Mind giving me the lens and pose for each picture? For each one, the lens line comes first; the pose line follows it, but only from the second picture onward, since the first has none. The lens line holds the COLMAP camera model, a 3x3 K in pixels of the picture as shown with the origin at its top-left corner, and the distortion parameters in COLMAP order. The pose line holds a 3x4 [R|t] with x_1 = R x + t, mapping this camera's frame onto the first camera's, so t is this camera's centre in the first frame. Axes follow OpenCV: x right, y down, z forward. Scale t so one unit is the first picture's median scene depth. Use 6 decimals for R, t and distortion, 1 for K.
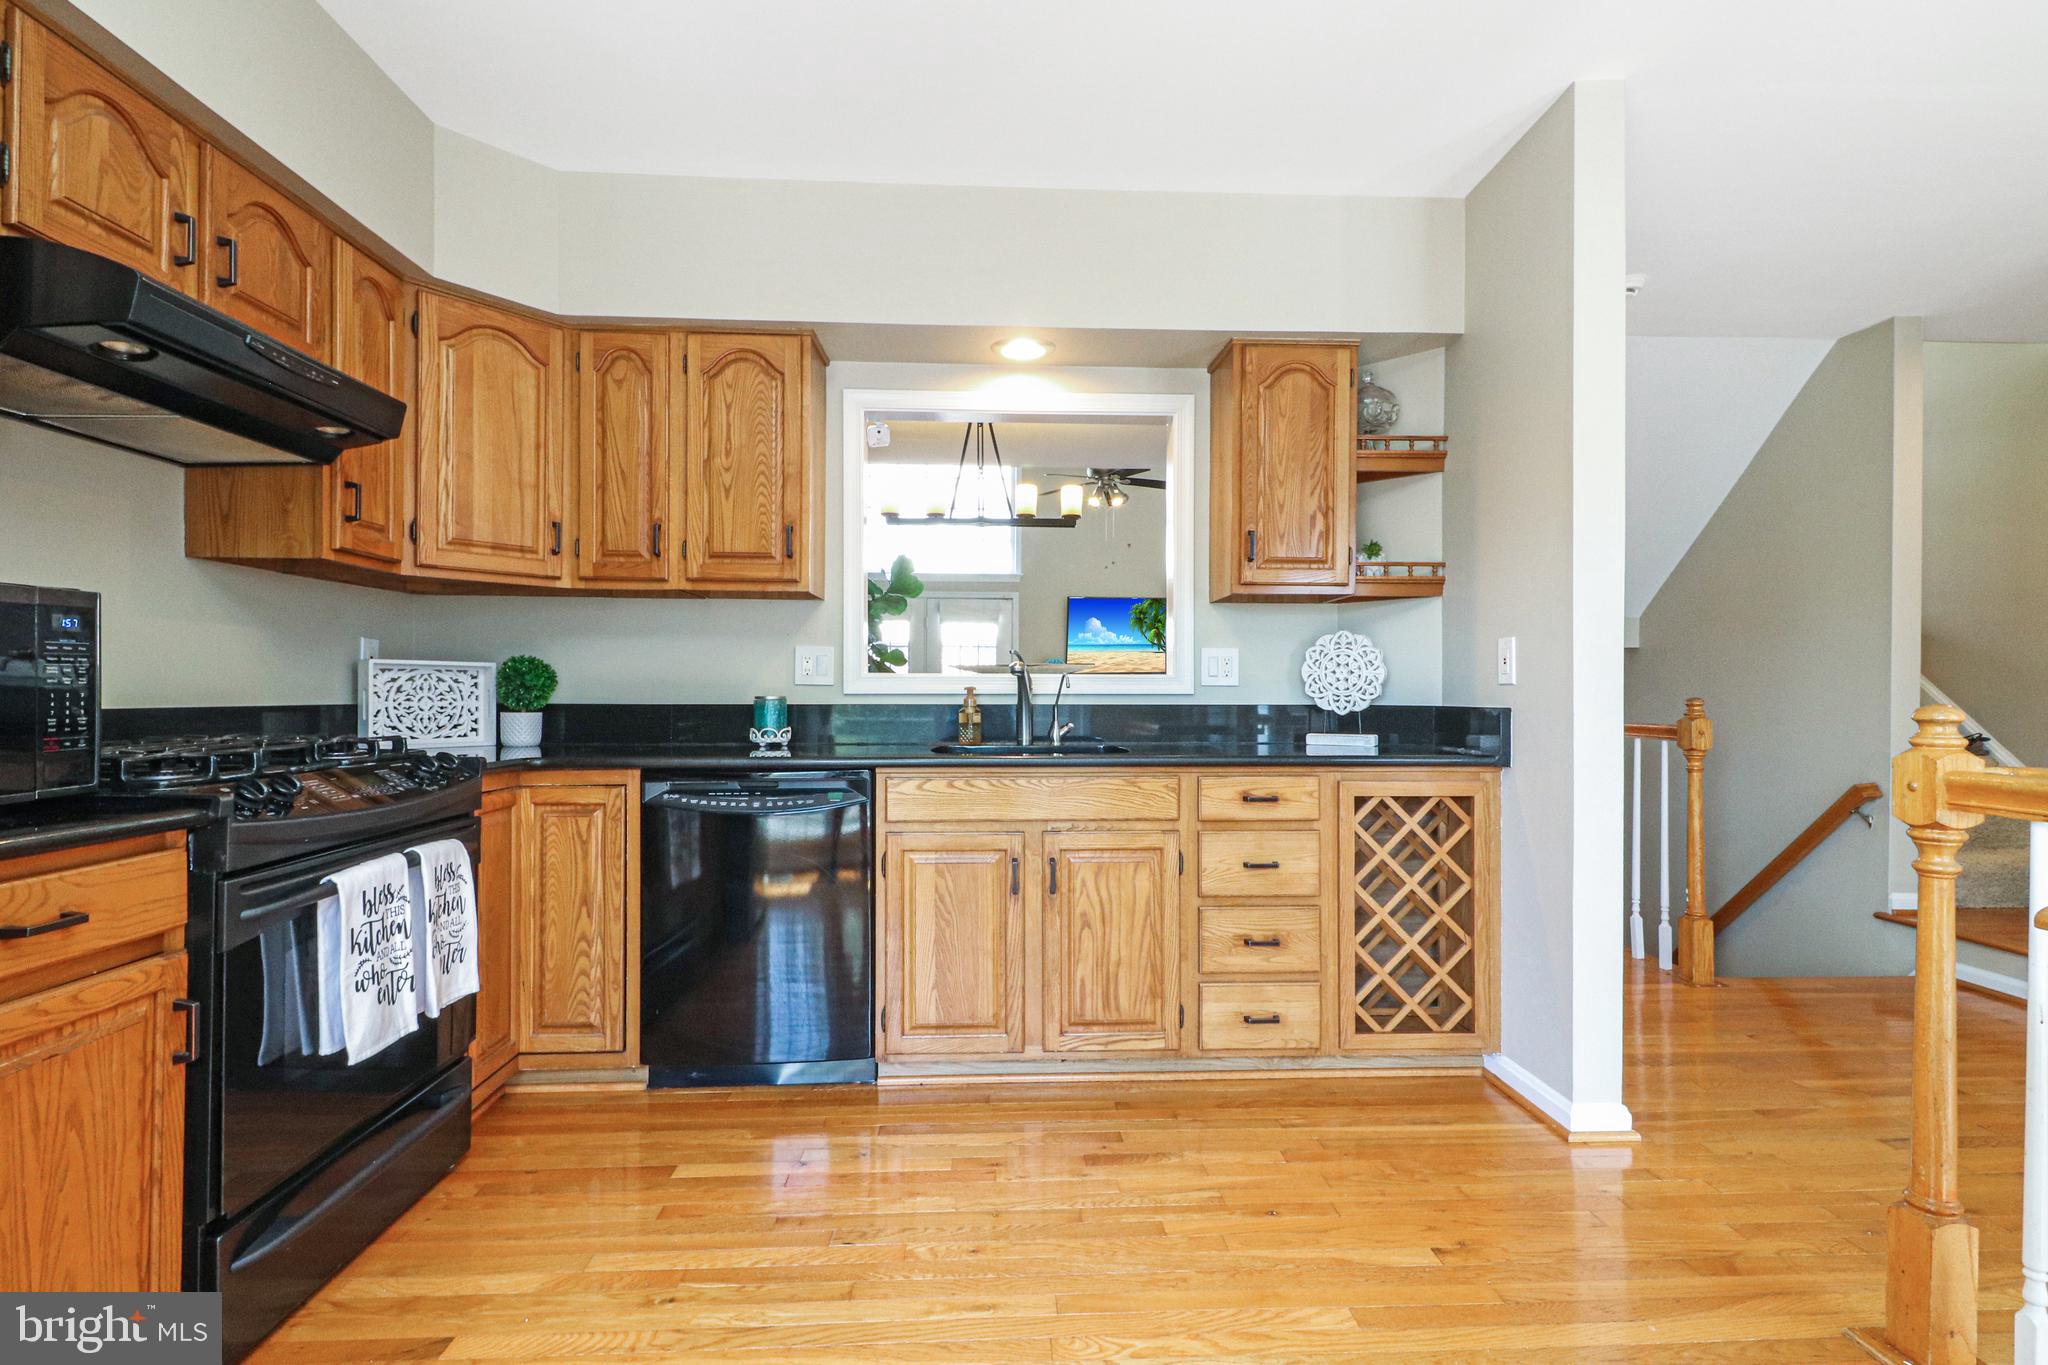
lens RADIAL K [[992.7, 0, 1013.1], [0, 992.7, 692.5], [0, 0, 1]] dist [0.034666, -0.014349]
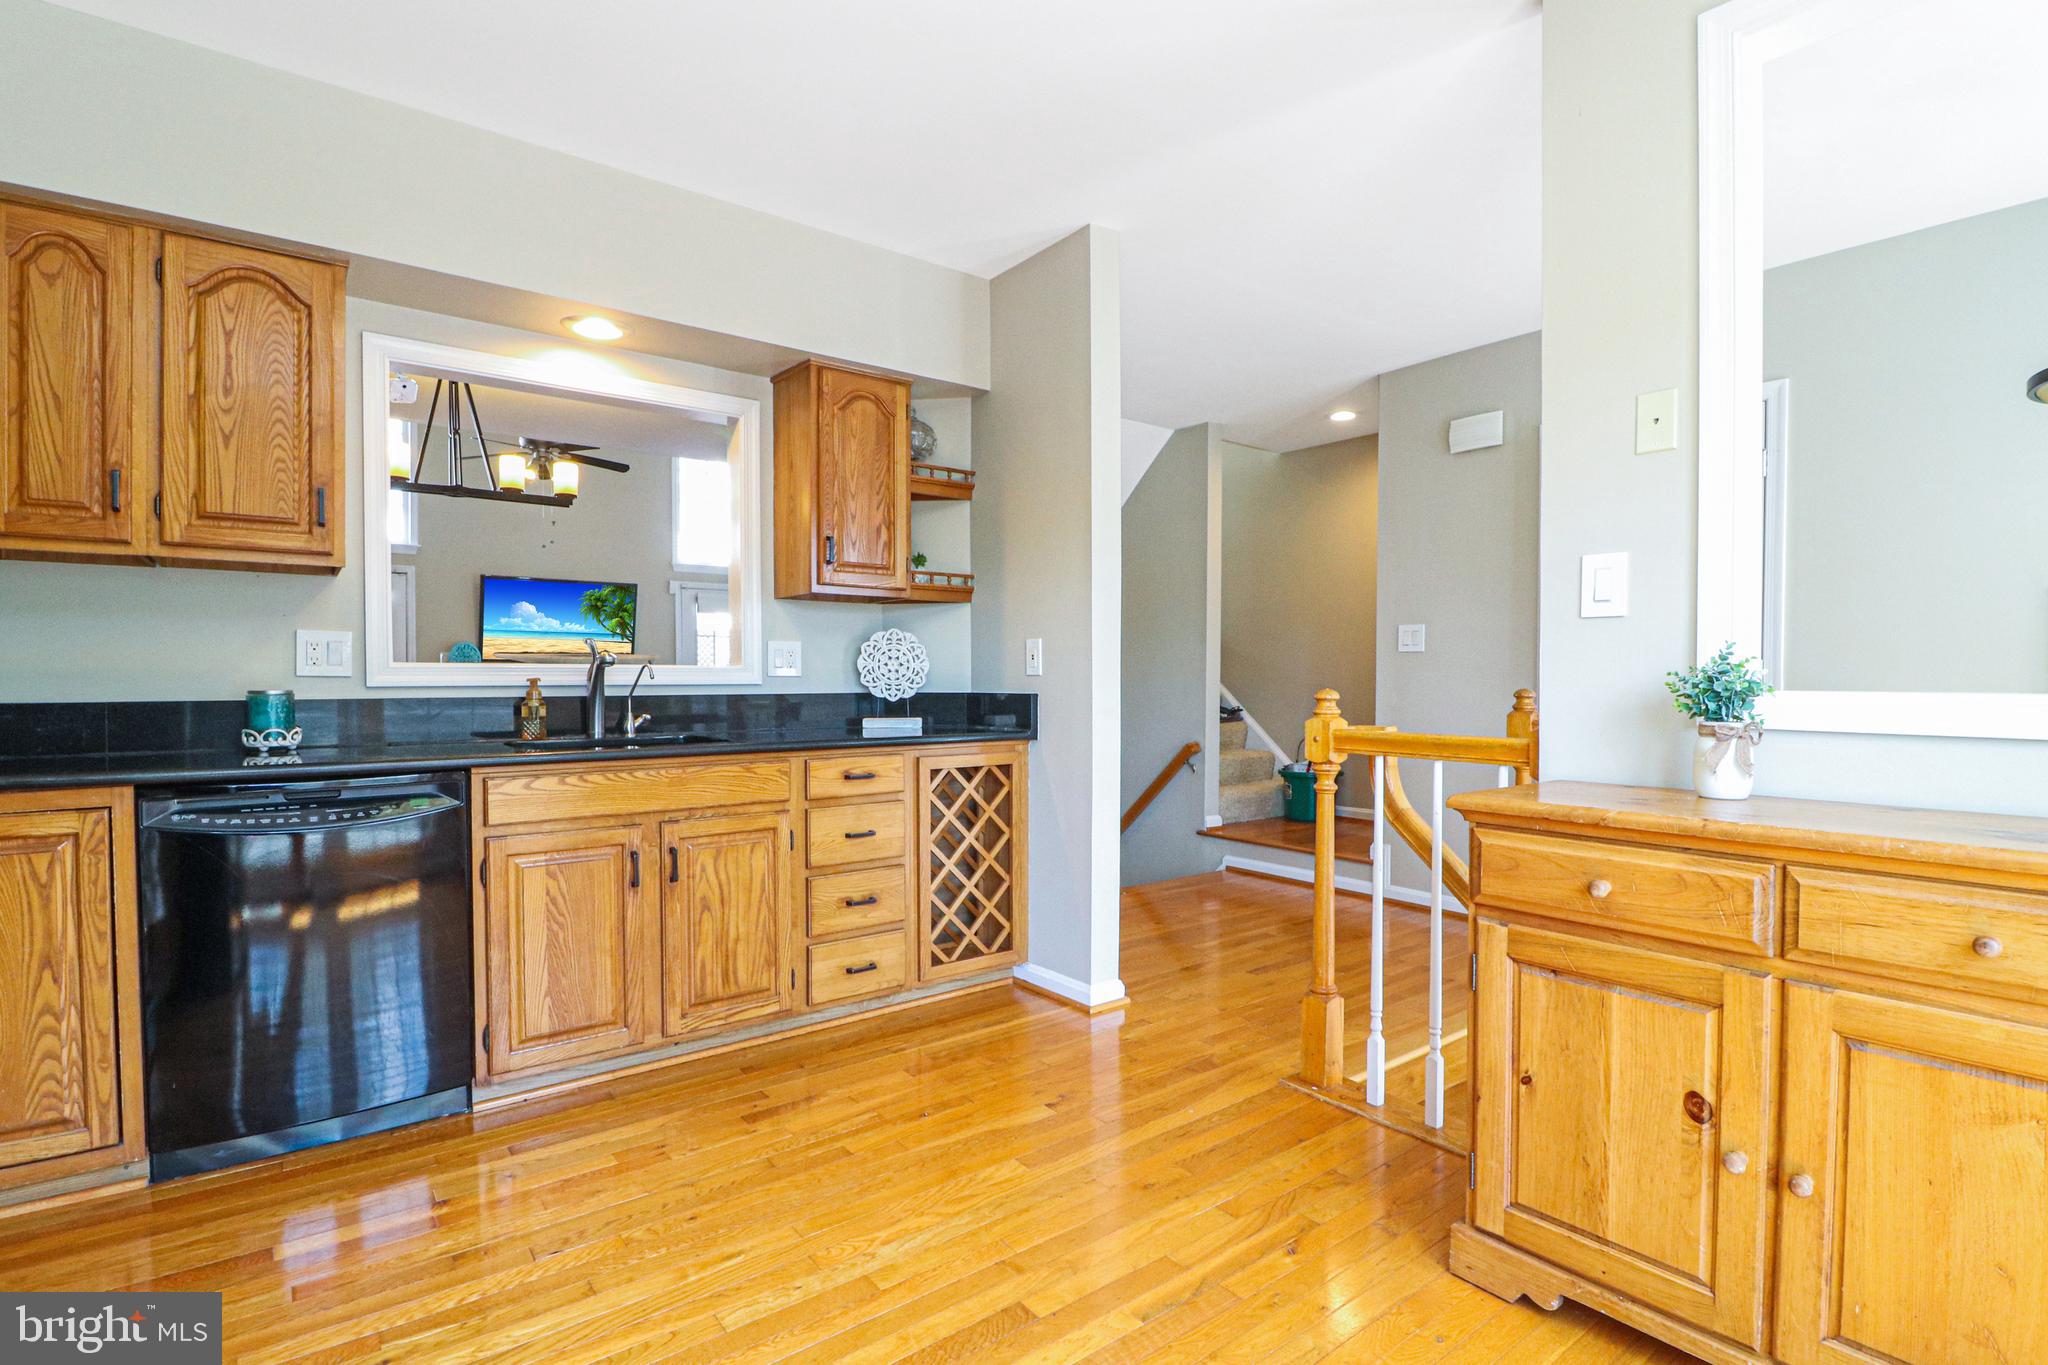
lens RADIAL K [[958.6, 0, 1025.7], [0, 958.6, 703.2], [0, 0, 1]] dist [0.015420, -0.009318]
pose [[0.832484, -0.018631, 0.553736, -0.199360], [0.005760, 0.999671, 0.024976, -0.003261], [-0.554019, -0.017603, 0.832318, -0.016240]]
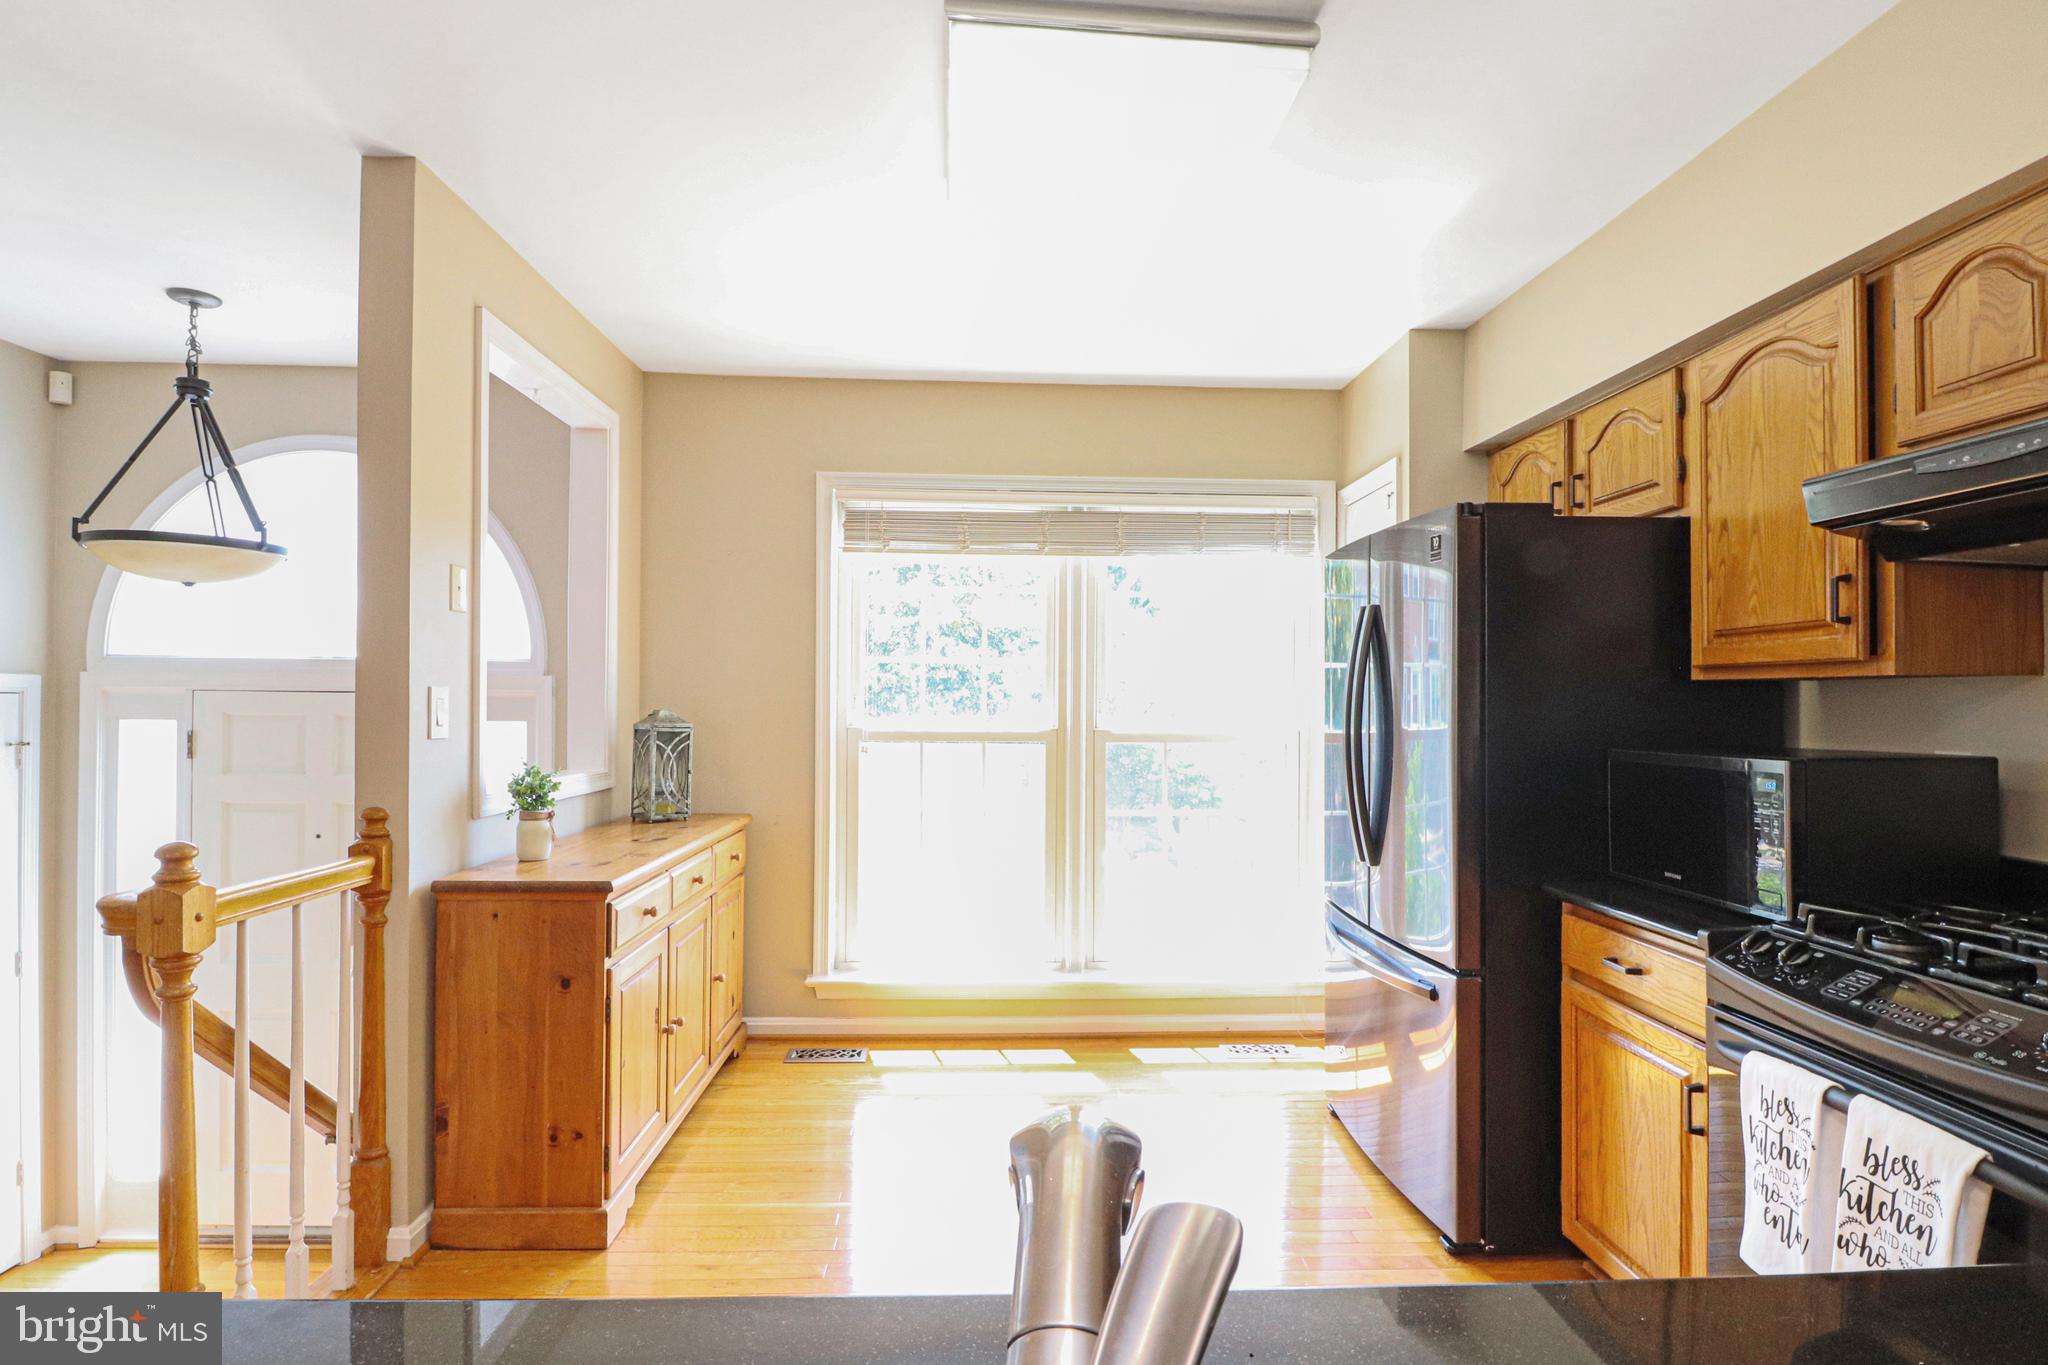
lens RADIAL K [[992.7, 0, 1002.8], [0, 992.7, 696.8], [0, 0, 1]] dist [0.034666, -0.014349]
pose [[-0.999789, -0.008228, 0.018811, 0.013985], [-0.008228, 0.999966, 0.000035, -0.094880], [-0.018811, -0.000120, -0.999823, 1.259544]]
